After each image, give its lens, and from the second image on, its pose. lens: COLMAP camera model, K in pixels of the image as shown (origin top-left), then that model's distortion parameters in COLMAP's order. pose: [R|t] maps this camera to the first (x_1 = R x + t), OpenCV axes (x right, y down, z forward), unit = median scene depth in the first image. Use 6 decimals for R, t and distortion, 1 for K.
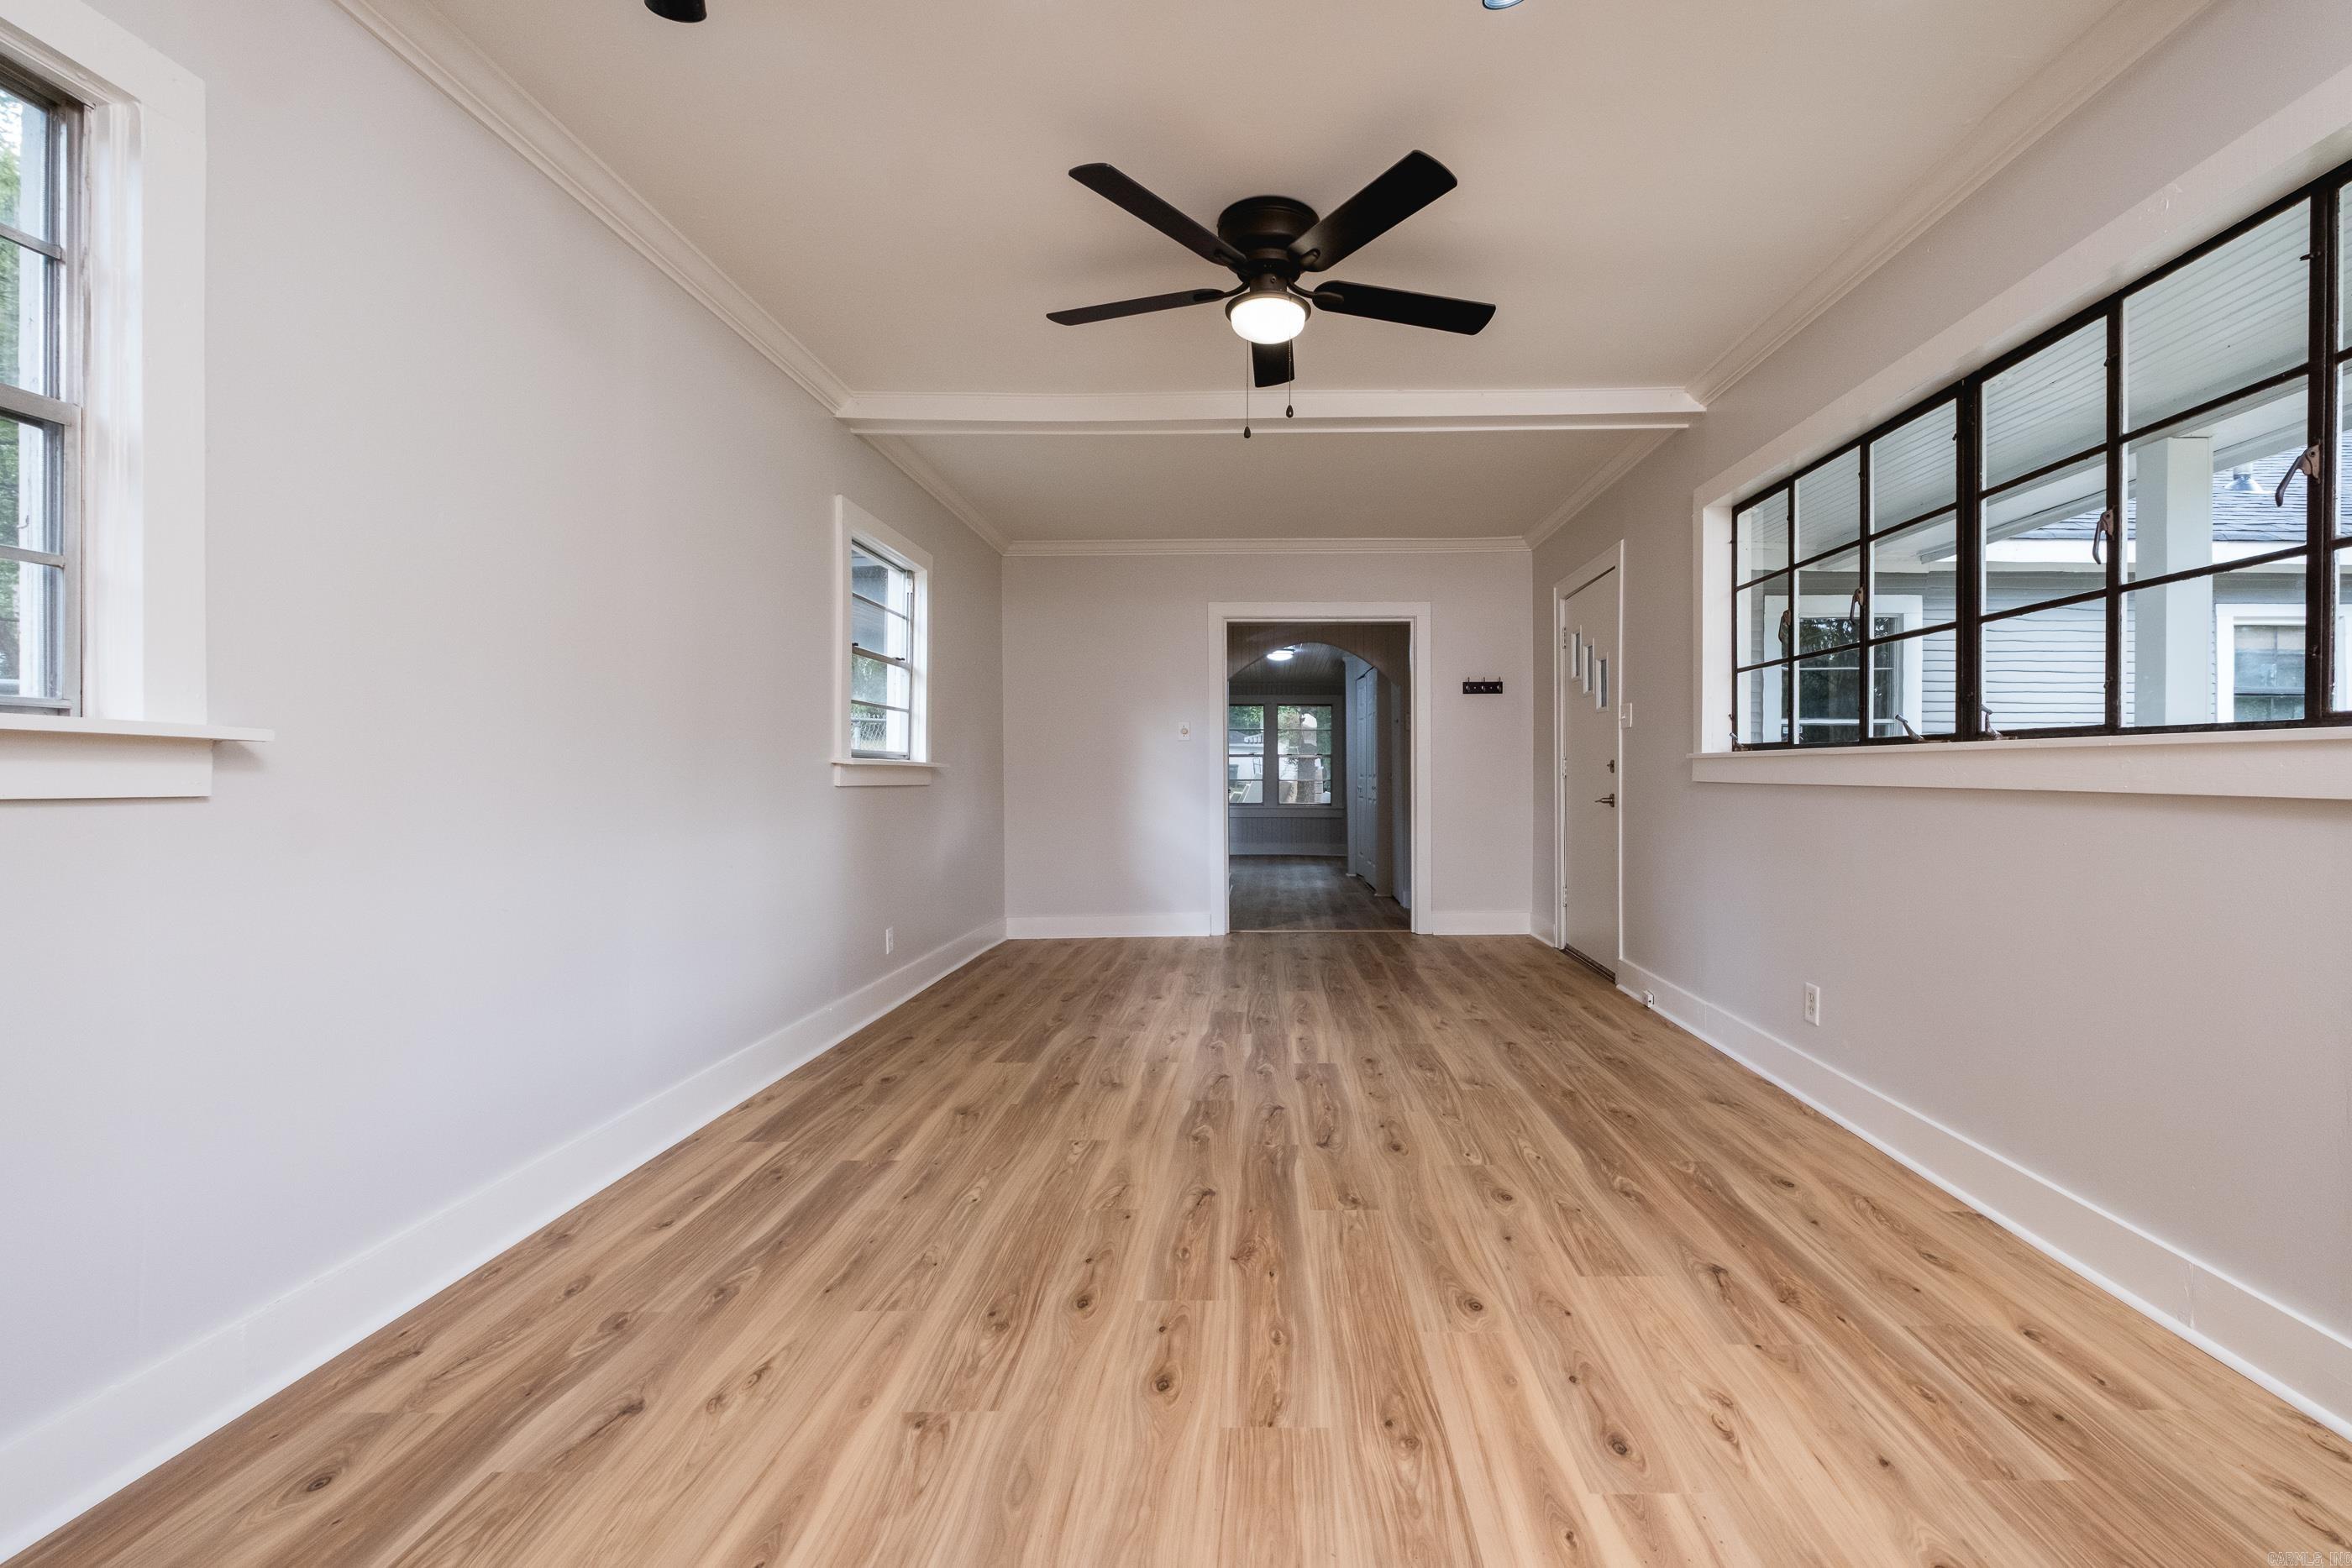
lens RADIAL K [[1035.0, 0, 1176.0], [0, 1035.0, 784.0], [0, 0, 1]] dist [0.012745, -0.009060]
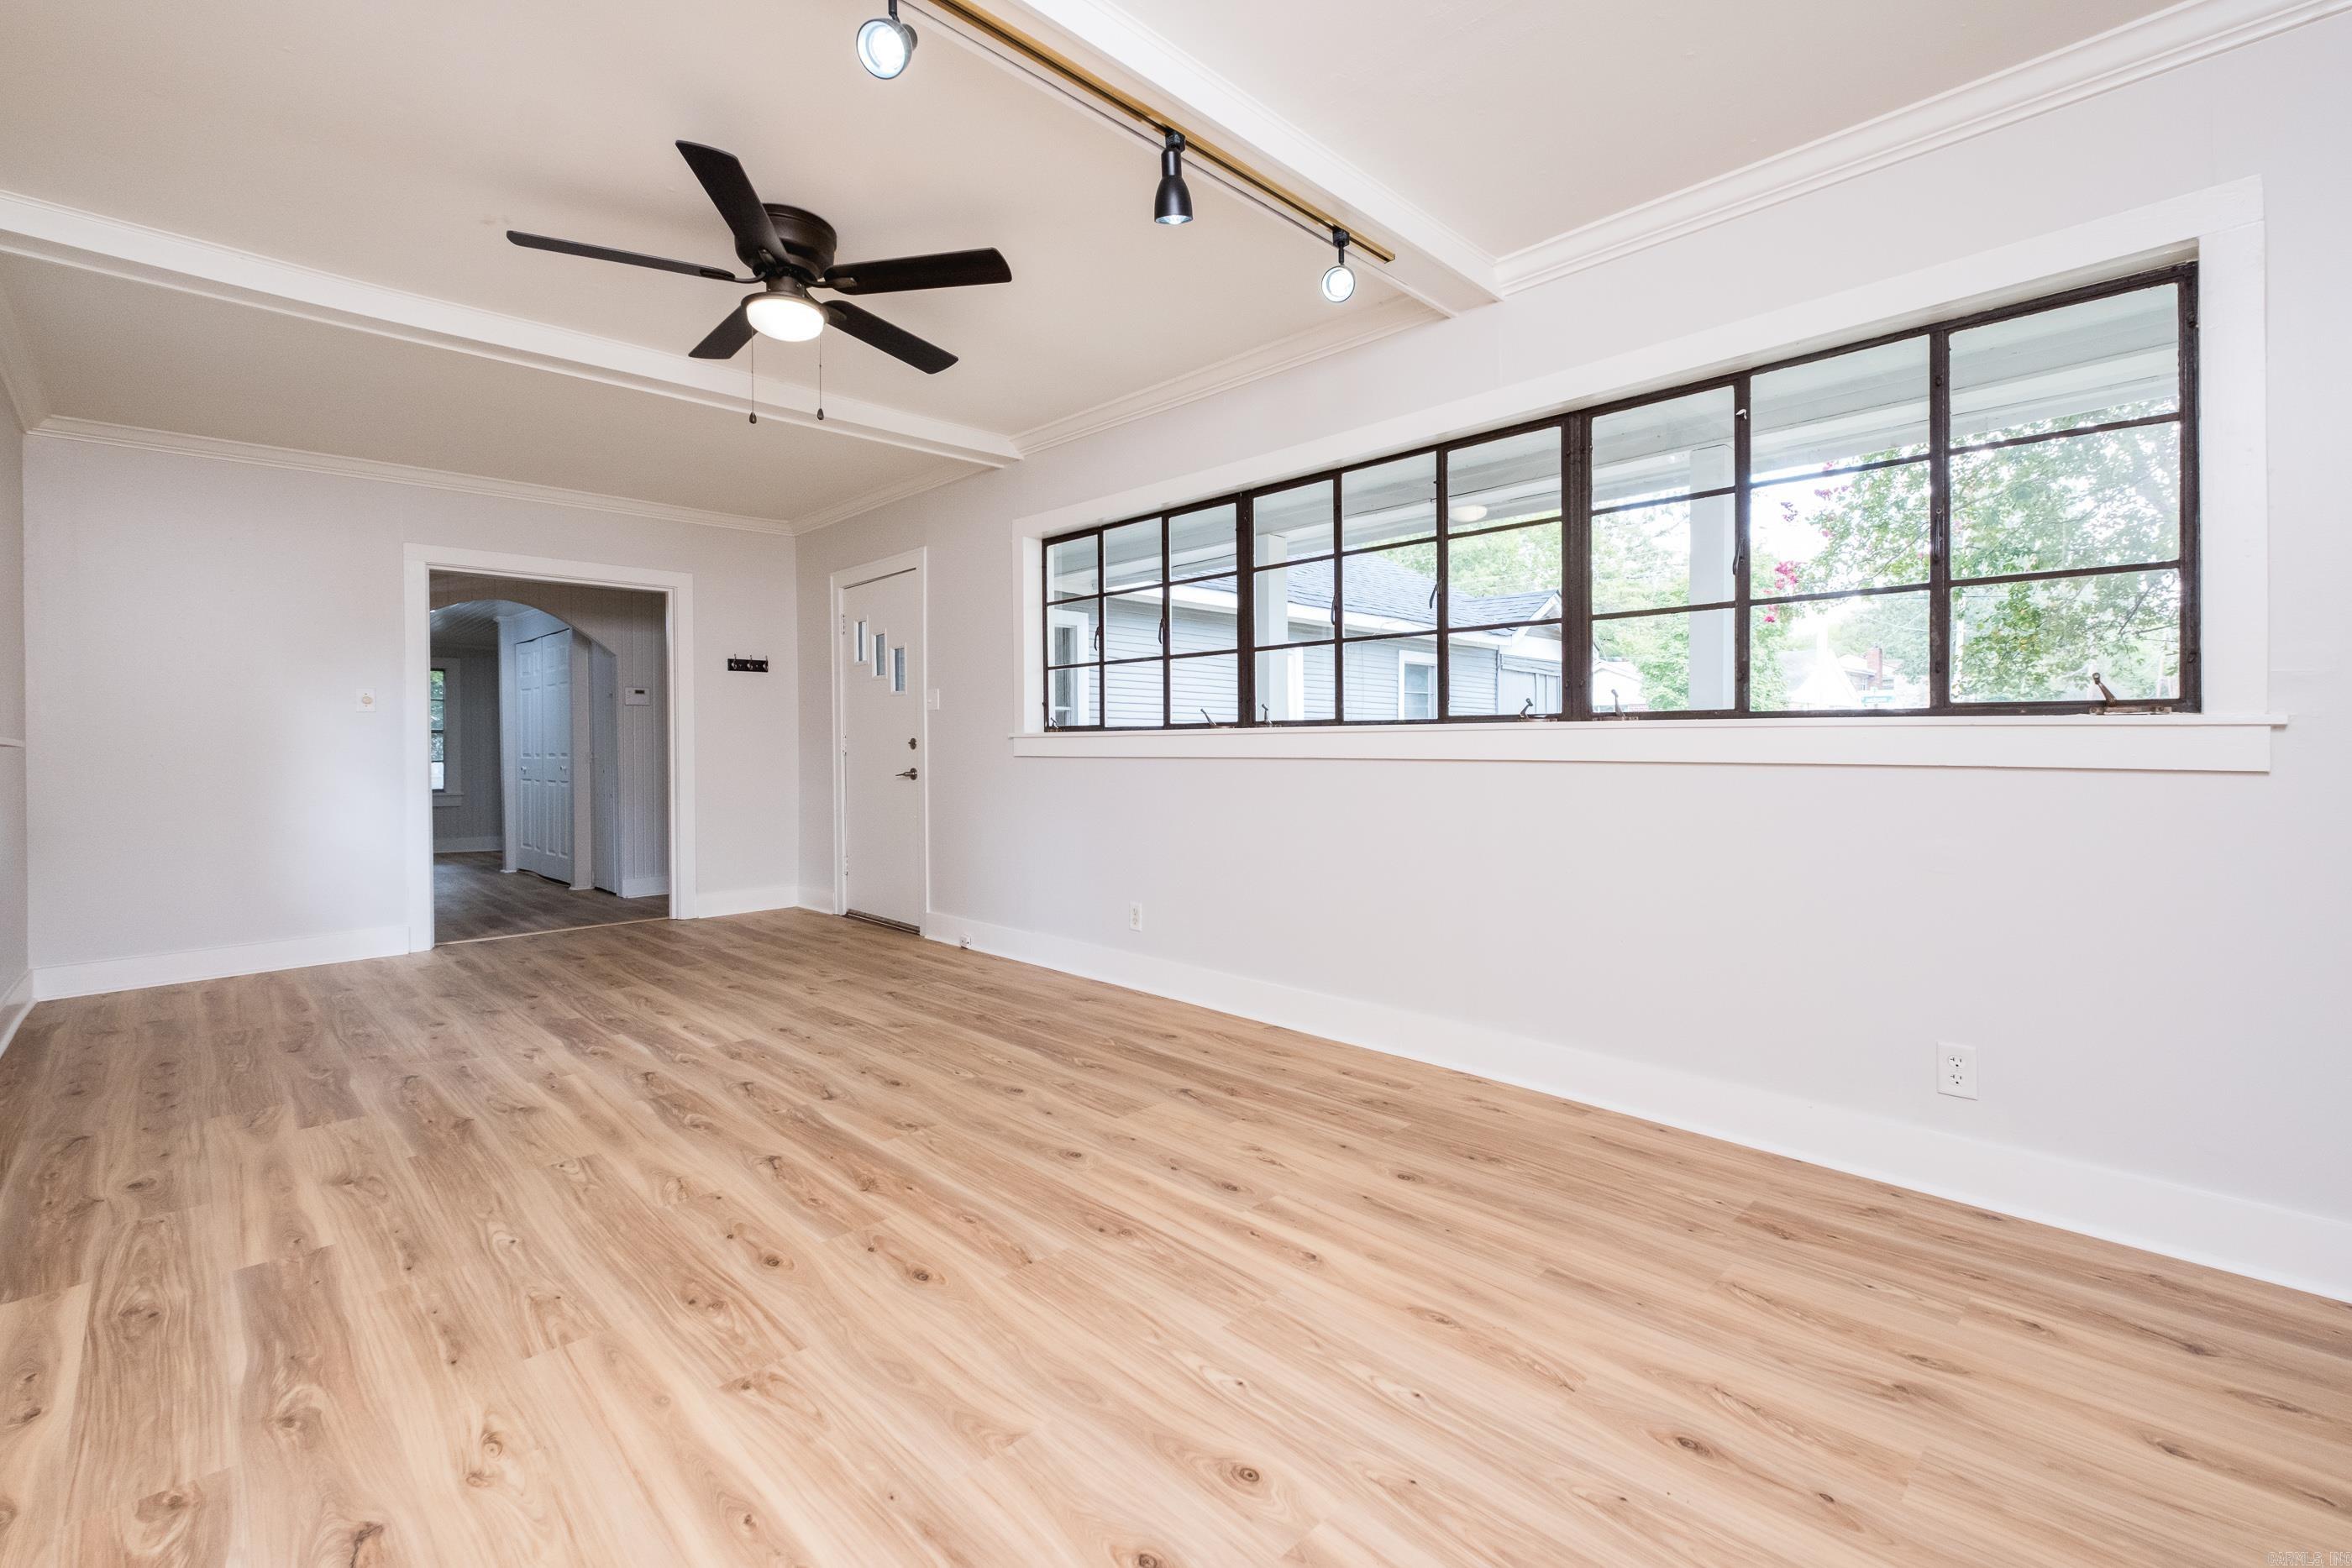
lens RADIAL K [[1027.3, 0, 1187.7], [0, 1027.3, 755.0], [0, 0, 1]] dist [0.012301, -0.008639]
pose [[0.710422, -0.010034, 0.703705, -0.374914], [0.014193, 0.999899, -0.000070, -0.001271], [-0.703633, 0.010037, 0.710493, -0.022421]]
